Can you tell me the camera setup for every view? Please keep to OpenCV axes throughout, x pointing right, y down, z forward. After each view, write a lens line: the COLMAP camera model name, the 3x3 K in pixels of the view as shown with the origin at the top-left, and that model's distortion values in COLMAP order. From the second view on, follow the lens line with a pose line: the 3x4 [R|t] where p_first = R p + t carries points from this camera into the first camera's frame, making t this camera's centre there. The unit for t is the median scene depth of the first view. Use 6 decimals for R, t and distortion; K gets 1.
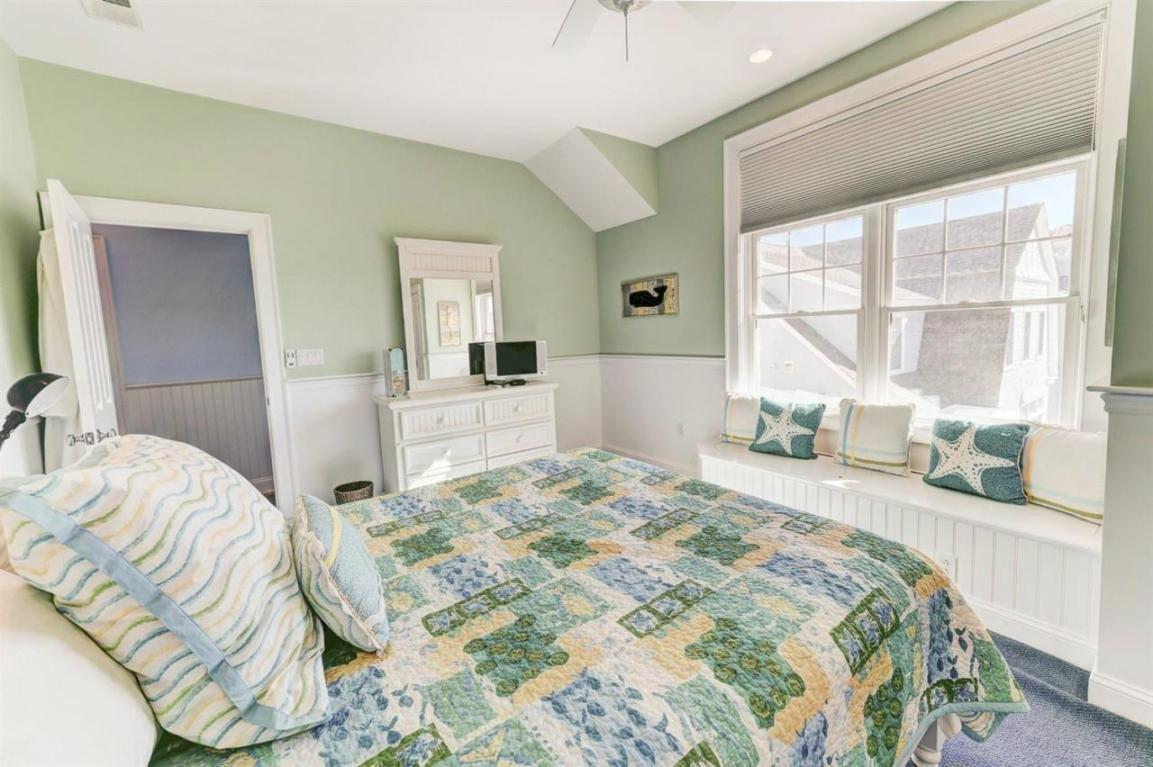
lens RADIAL K [[452.6, 0, 566.2], [0, 452.6, 370.7], [0, 0, 1]] dist [-0.000915, 0.000003]
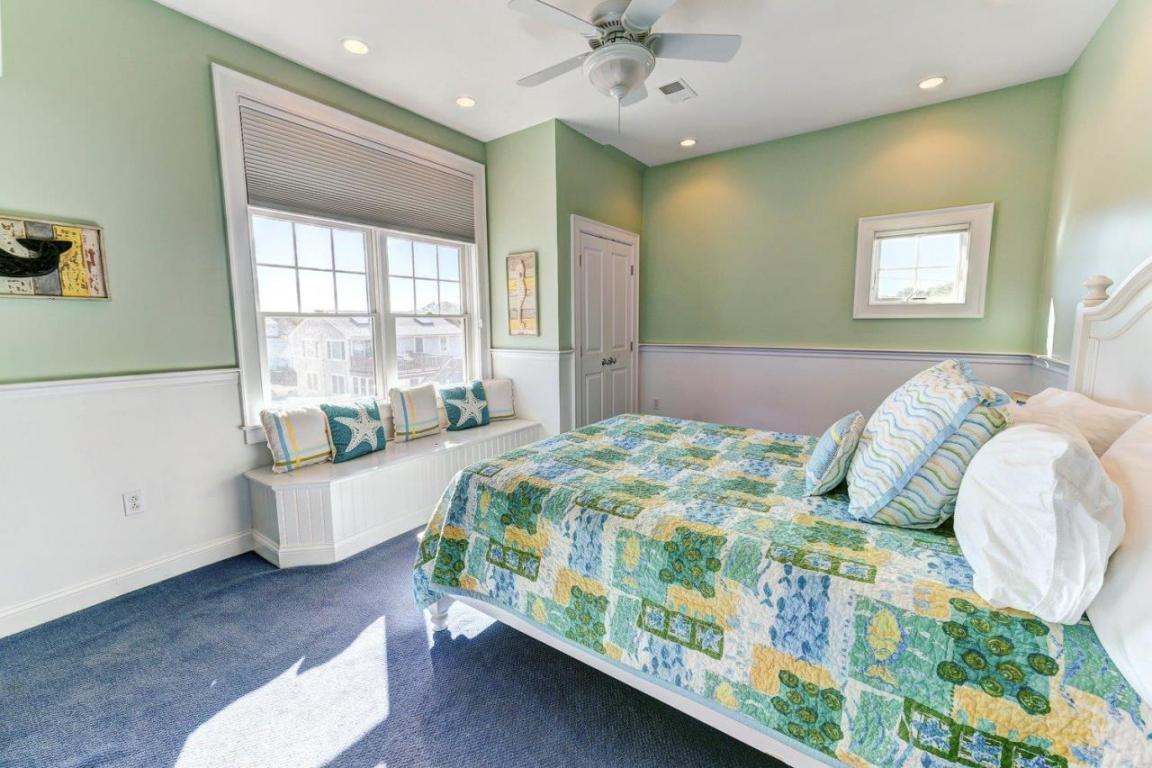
lens RADIAL K [[462.8, 0, 576.0], [0, 462.8, 370.6], [0, 0, 1]] dist [0.035683, 0.000045]
pose [[-0.336949, -0.057750, 0.939750, -0.703342], [0.101614, 0.990057, 0.097275, -0.055881], [-0.936024, 0.128268, -0.327730, 0.954453]]
